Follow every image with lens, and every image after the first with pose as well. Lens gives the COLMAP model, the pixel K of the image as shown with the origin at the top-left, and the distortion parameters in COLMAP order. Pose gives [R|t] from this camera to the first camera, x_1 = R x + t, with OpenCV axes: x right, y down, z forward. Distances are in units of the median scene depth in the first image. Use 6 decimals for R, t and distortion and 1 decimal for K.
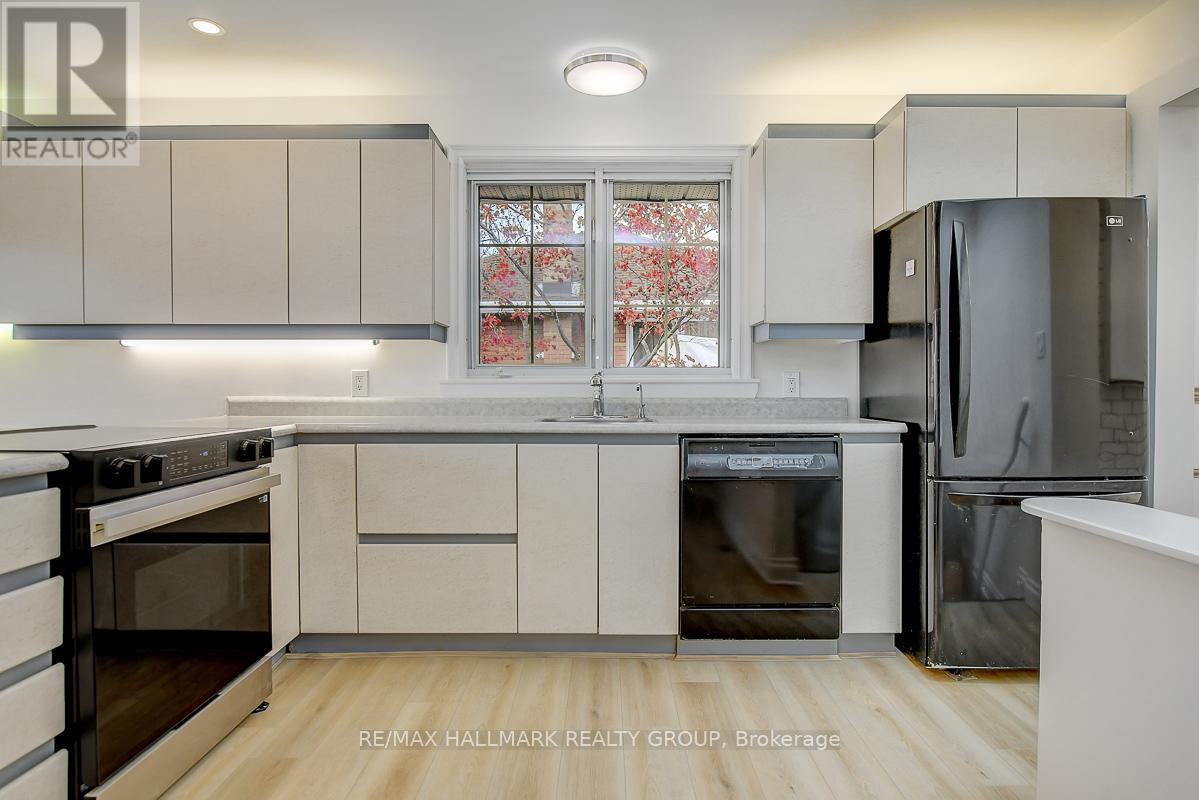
lens RADIAL K [[669.8, 0, 601.8], [0, 669.8, 406.3], [0, 0, 1]] dist [-0.022738, 0.016023]
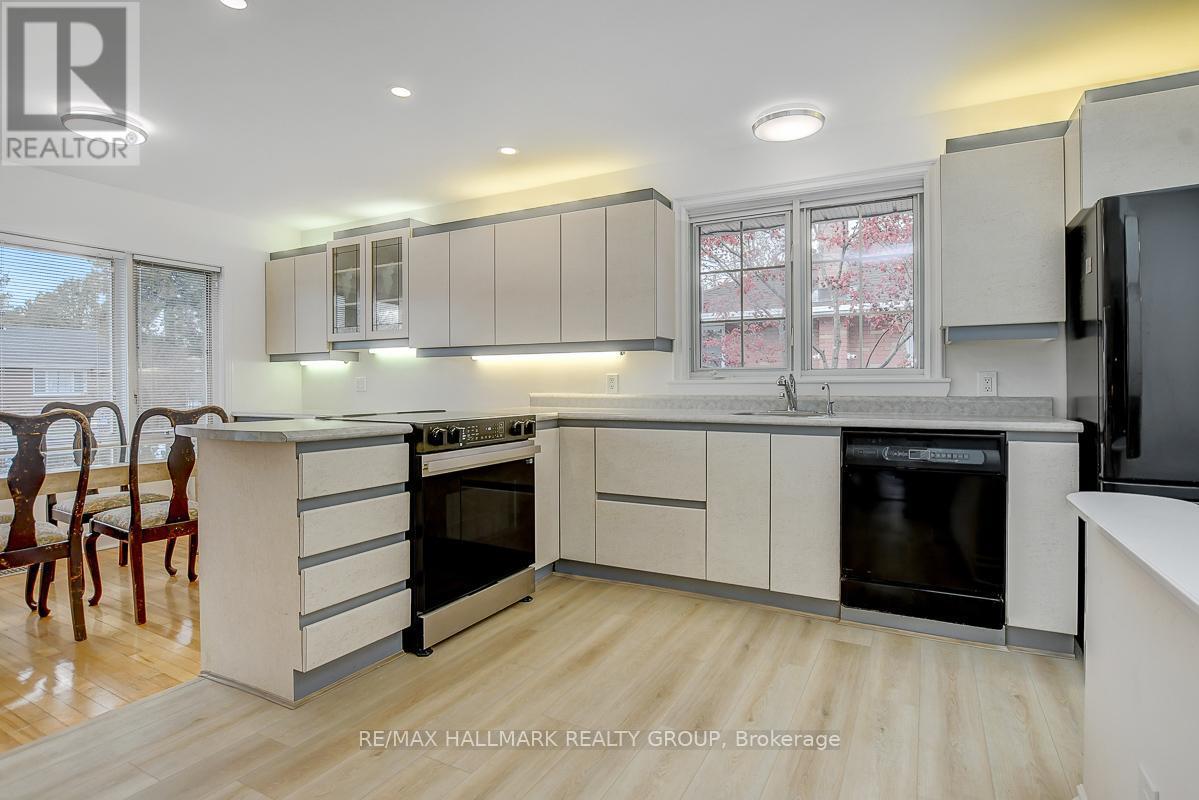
lens RADIAL K [[619.7, 0, 599.5], [0, 619.7, 400.0], [0, 0, 1]] dist [-0.017016, 0.000347]
pose [[0.880605, 0.009122, -0.473764, 0.252324], [-0.011737, 0.999928, -0.002563, 0.002001], [0.473706, 0.007817, 0.880648, -0.137884]]
